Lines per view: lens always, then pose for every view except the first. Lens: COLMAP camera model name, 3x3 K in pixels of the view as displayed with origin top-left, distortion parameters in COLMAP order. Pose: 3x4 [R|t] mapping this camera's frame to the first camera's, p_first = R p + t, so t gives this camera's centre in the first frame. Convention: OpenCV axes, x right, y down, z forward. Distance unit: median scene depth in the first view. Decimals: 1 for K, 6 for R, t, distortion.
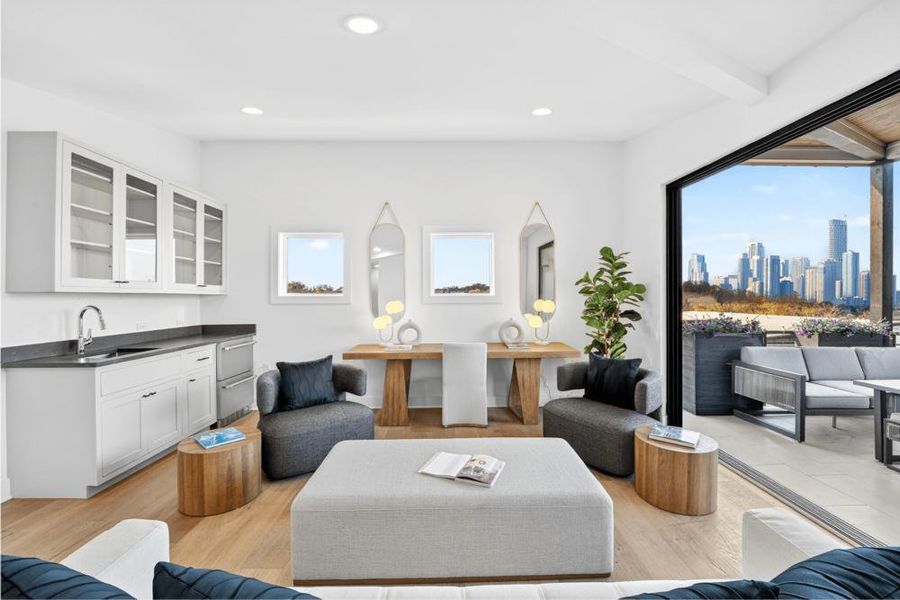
lens RADIAL K [[370.1, 0, 453.2], [0, 370.1, 294.3], [0, 0, 1]] dist [-0.012806, -0.000255]
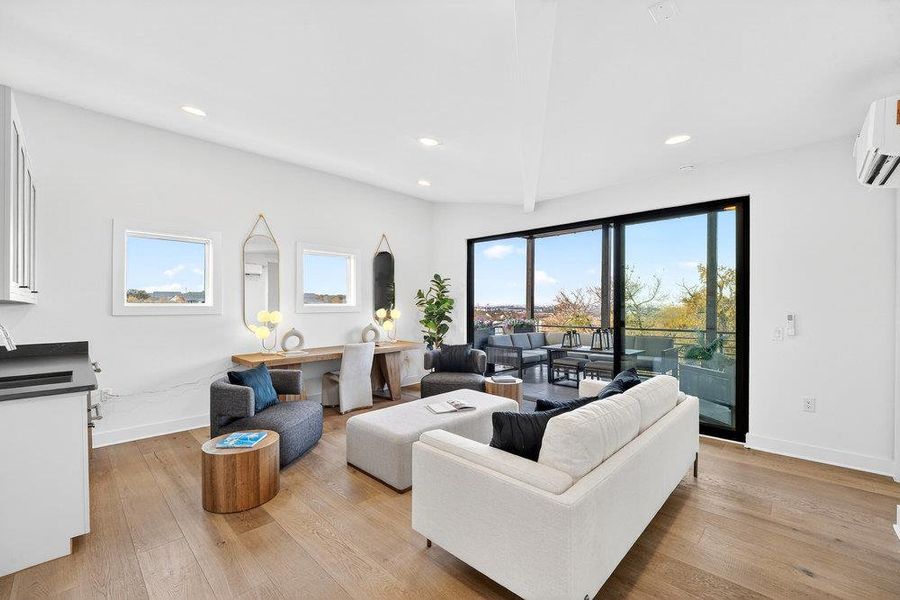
lens RADIAL K [[369.5, 0, 454.7], [0, 369.5, 303.6], [0, 0, 1]] dist [-0.013768, -0.000522]
pose [[0.702778, 0.007084, 0.711374, -0.599301], [-0.006724, 0.999972, -0.003315, -0.002976], [-0.711378, -0.002454, 0.702805, -0.113160]]
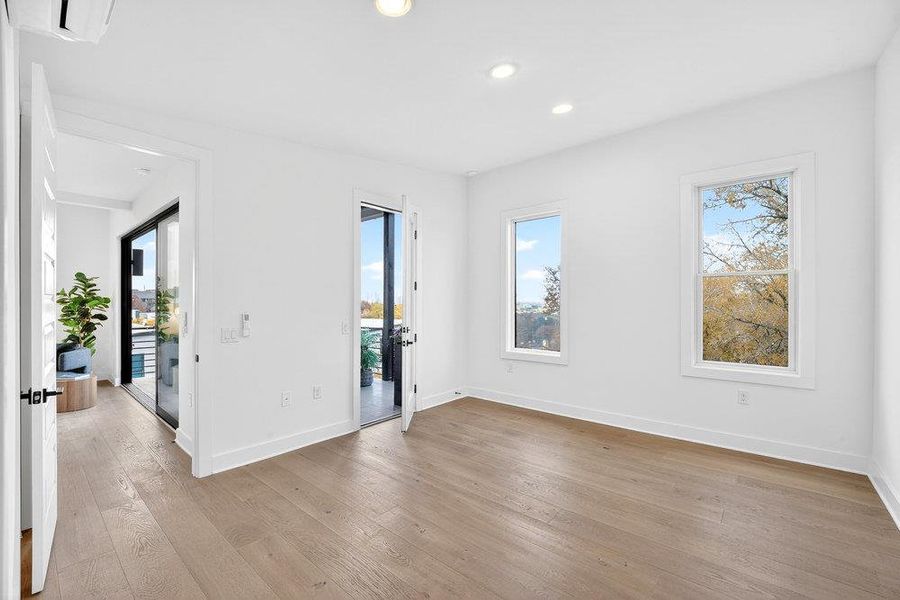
lens RADIAL K [[369.5, 0, 454.7], [0, 369.5, 303.6], [0, 0, 1]] dist [-0.013768, -0.000522]
pose [[0.661818, 0.006763, 0.749634, 0.317321], [-0.006690, 0.999973, -0.003116, -0.006478], [-0.749634, -0.002953, 0.661846, -1.135848]]
